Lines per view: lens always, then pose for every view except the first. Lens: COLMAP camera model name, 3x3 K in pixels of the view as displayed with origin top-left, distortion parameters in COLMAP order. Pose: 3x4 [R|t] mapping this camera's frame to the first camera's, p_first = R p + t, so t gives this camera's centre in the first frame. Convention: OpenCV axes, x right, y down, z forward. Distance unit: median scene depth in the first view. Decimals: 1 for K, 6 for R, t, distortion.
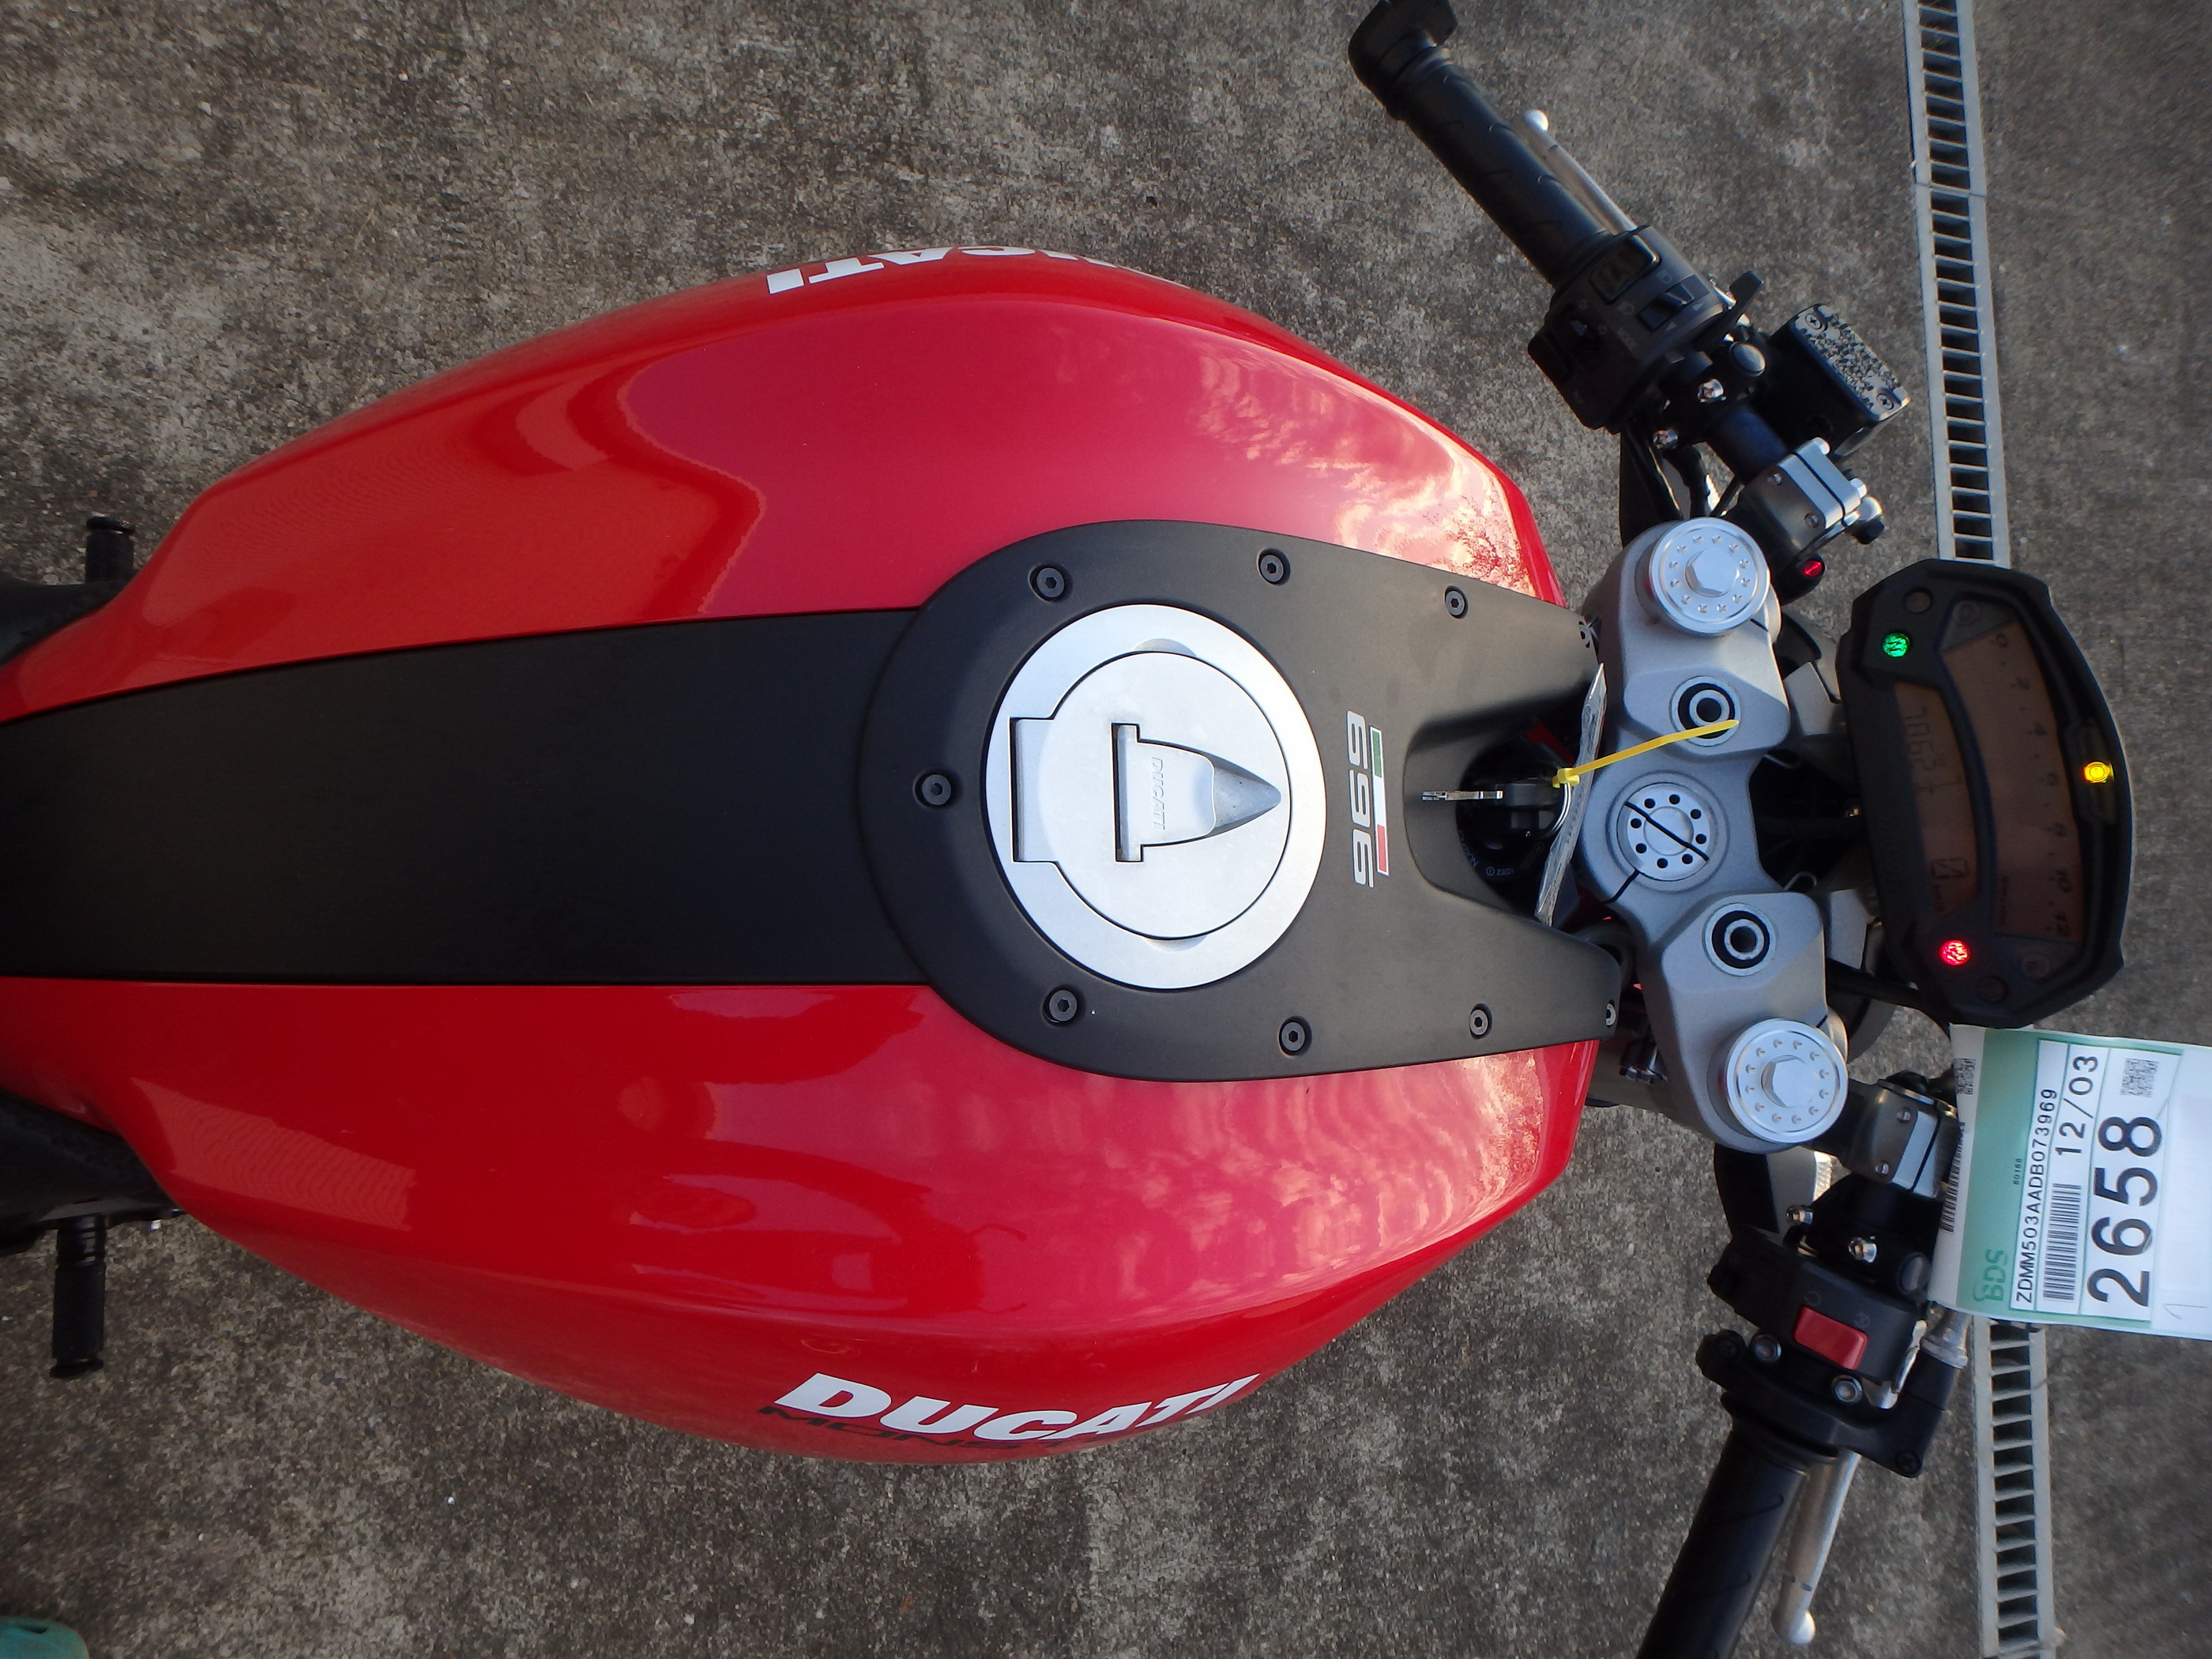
lens RADIAL K [[1376.0, 0, 1126.6], [0, 1376.0, 821.4], [0, 0, 1]] dist [-0.038541, 0.010666]
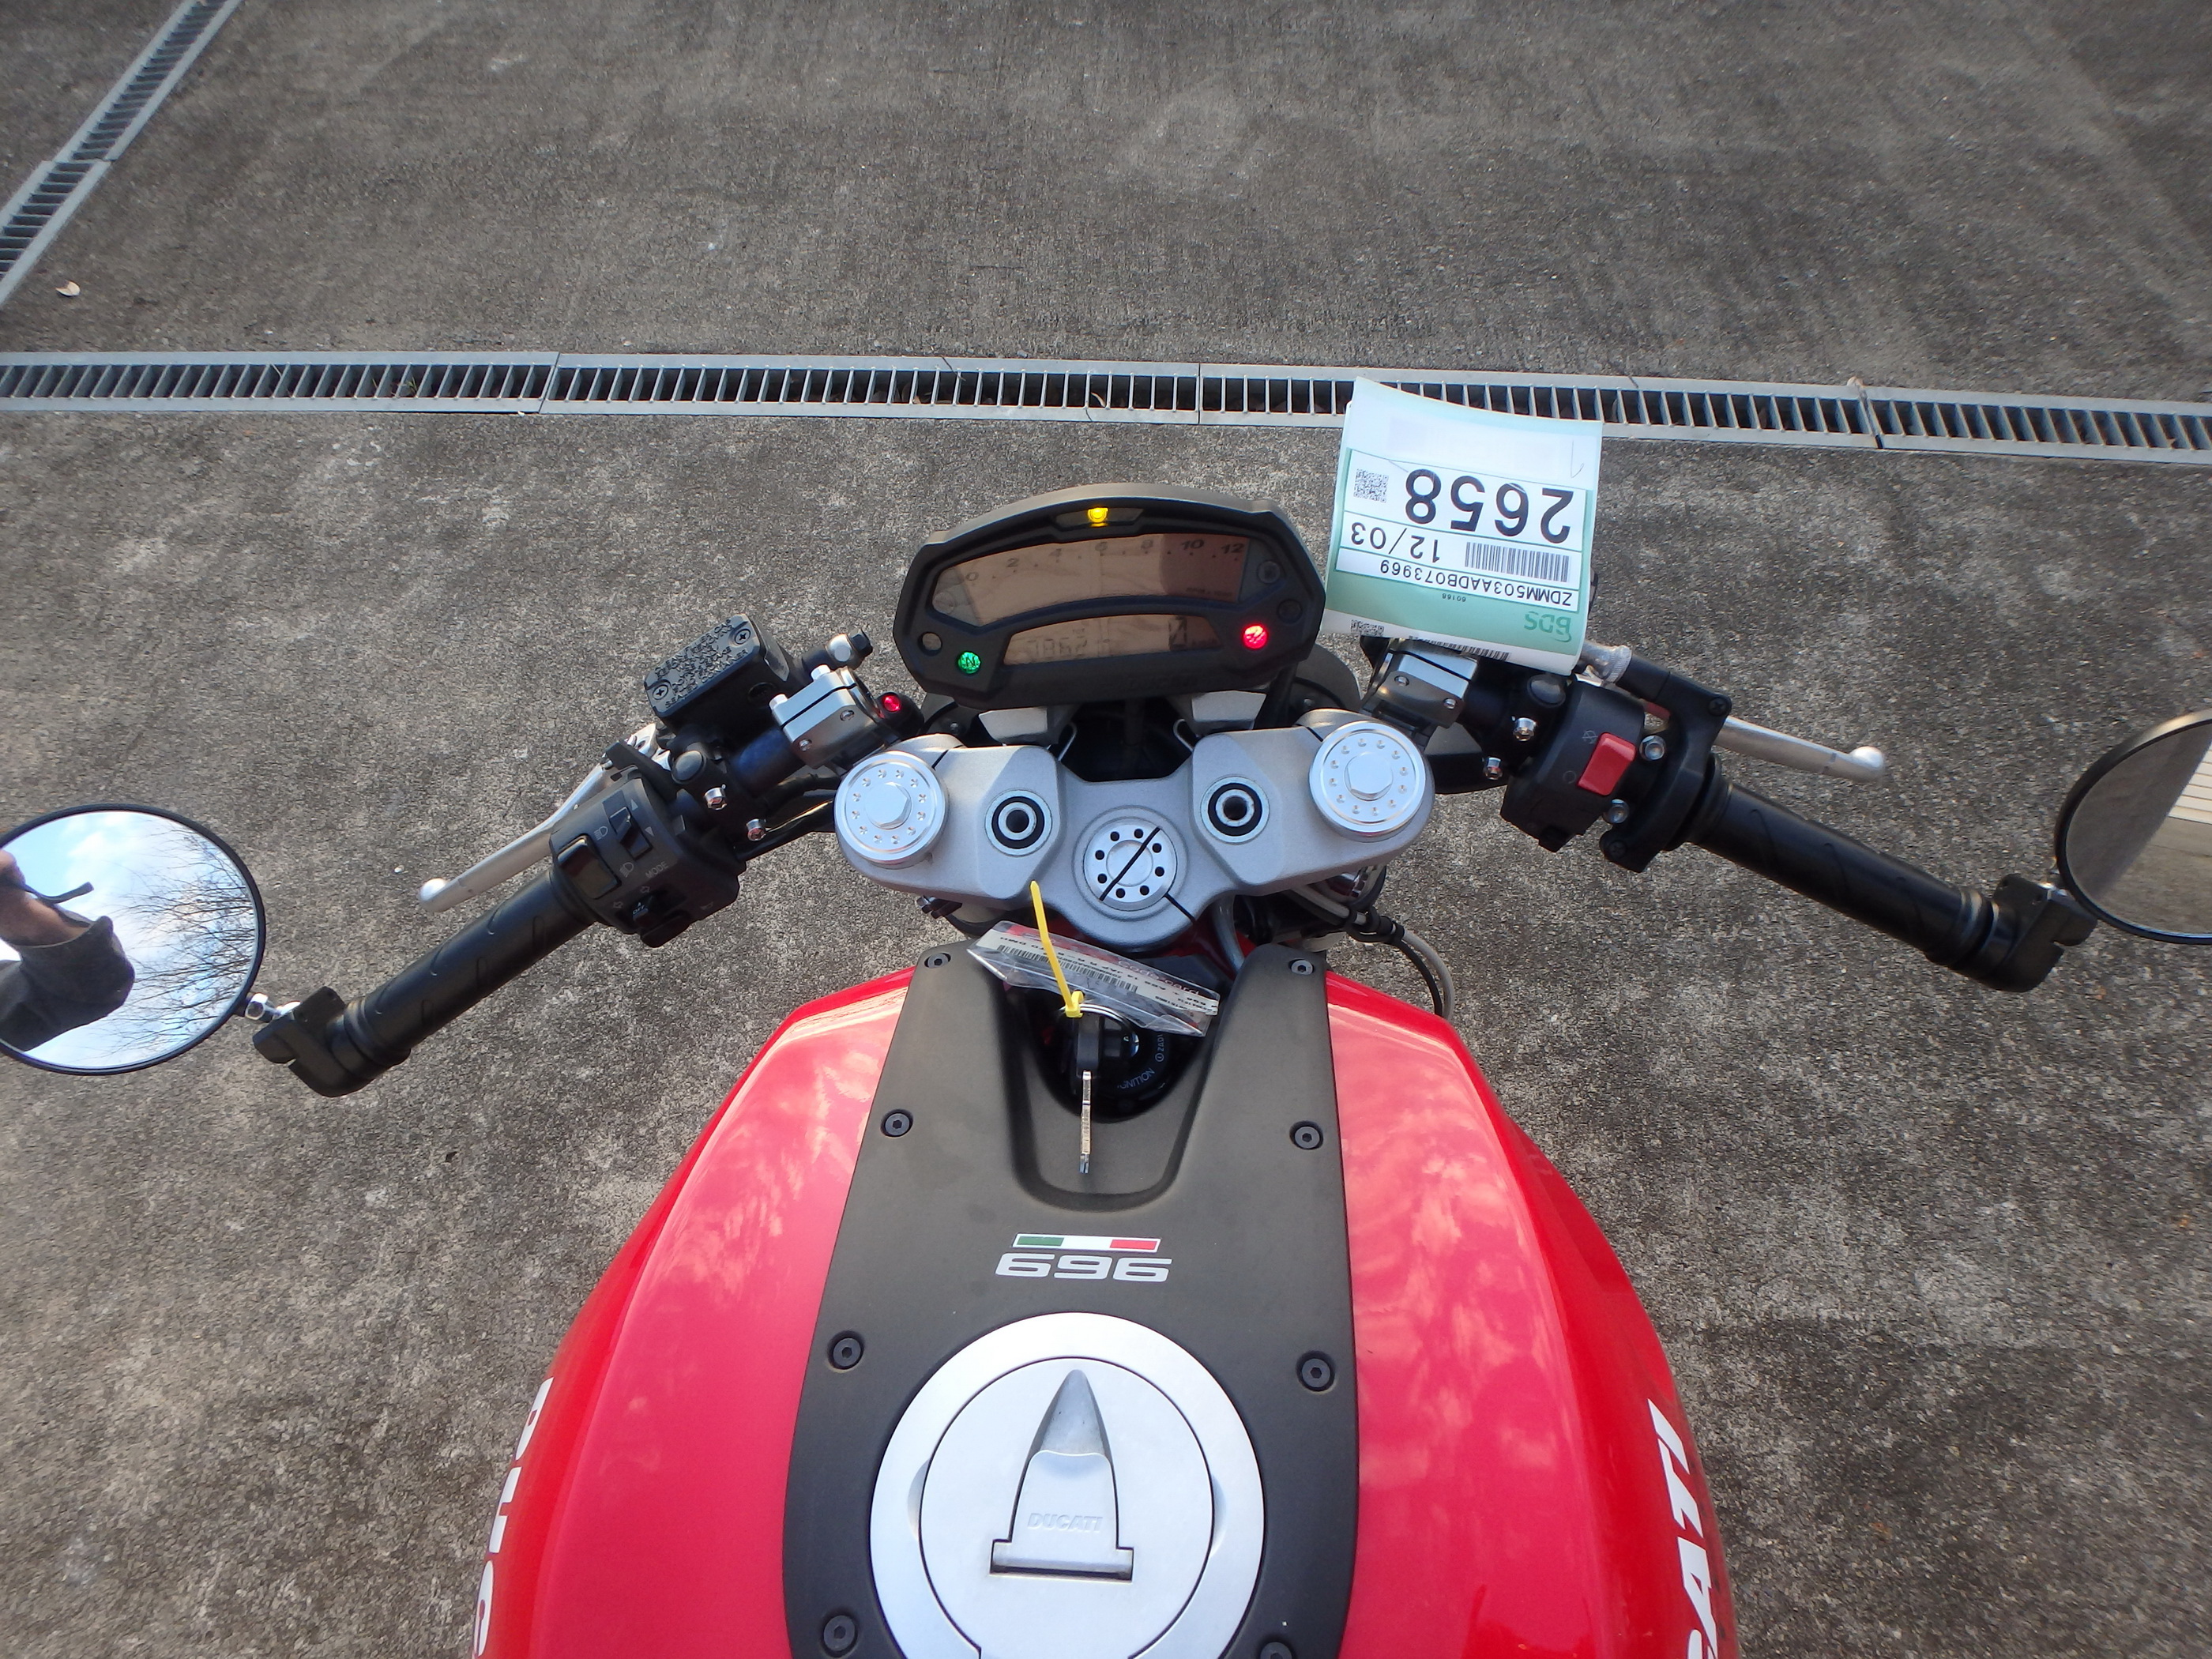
lens RADIAL K [[1376.0, 0, 1122.5], [0, 1376.0, 775.4], [0, 0, 1]] dist [-0.038541, 0.010666]
pose [[0.062837, -0.972677, 0.223496, 0.226137], [0.997560, 0.068037, 0.015635, -0.019696], [-0.030414, 0.221968, 0.974579, -0.055790]]
